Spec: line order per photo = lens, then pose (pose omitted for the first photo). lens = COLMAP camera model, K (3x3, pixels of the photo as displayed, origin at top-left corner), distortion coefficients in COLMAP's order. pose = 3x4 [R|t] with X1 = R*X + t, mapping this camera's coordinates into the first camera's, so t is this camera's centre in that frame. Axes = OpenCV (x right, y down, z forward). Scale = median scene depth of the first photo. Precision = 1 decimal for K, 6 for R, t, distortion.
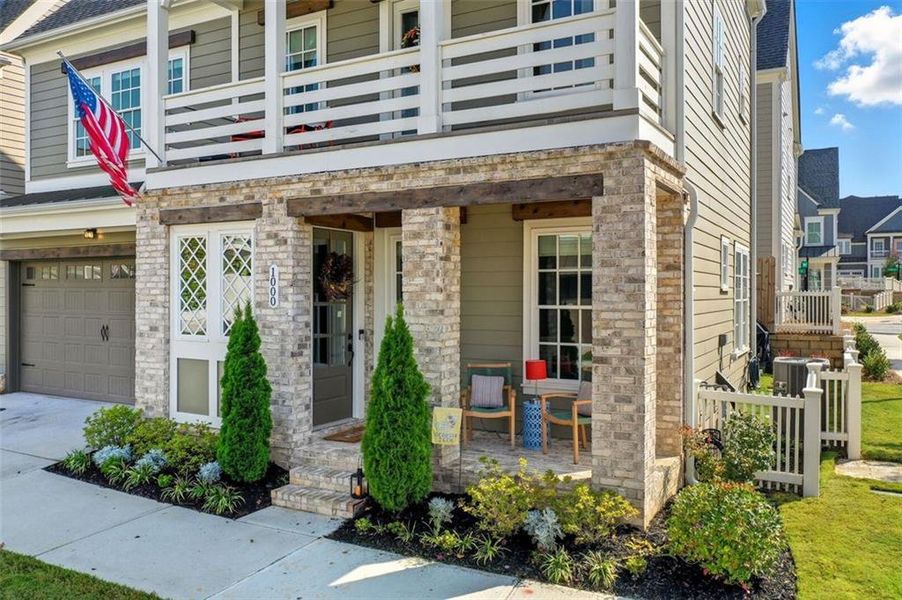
lens RADIAL K [[727.4, 0, 454.4], [0, 727.4, 294.0], [0, 0, 1]] dist [-0.038866, 0.019735]
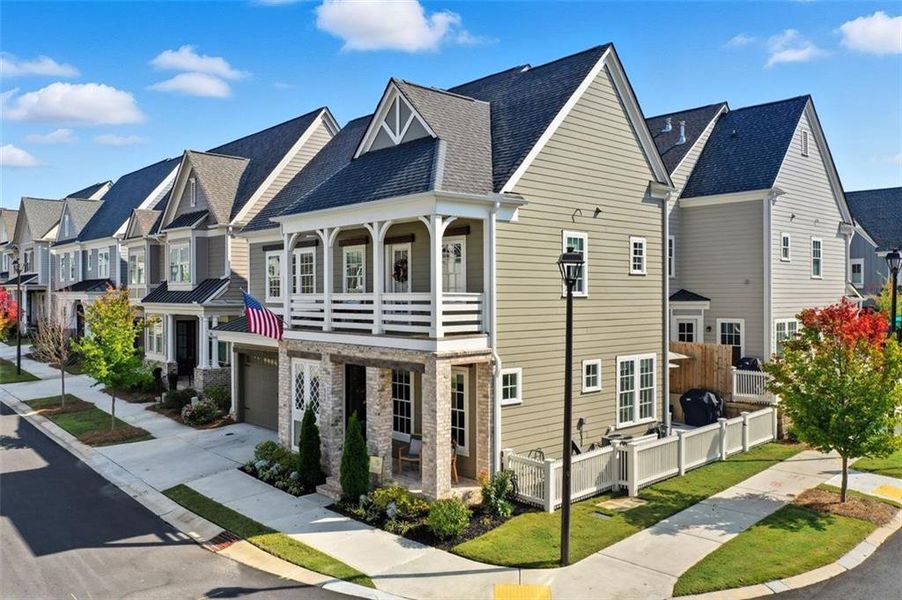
lens RADIAL K [[727.4, 0, 448.7], [0, 727.4, 290.5], [0, 0, 1]] dist [-0.038866, 0.019735]
pose [[0.942034, -0.005898, -0.335466, 0.843459], [0.003680, 0.999967, -0.007247, -0.304932], [0.335498, 0.005593, 0.942024, -0.946081]]
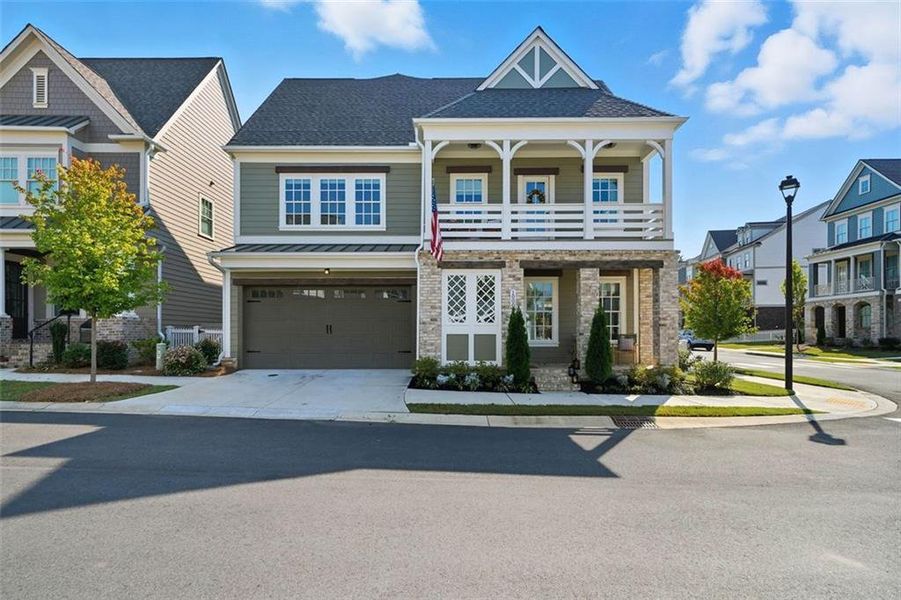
lens RADIAL K [[440.4, 0, 446.0], [0, 440.4, 335.7], [0, 0, 1]] dist [0.003089, 0.001544]
pose [[0.878540, 0.001646, 0.477667, -1.092251], [0.001157, 0.999984, -0.005574, 0.111581], [-0.477668, 0.005450, 0.878523, -0.097782]]
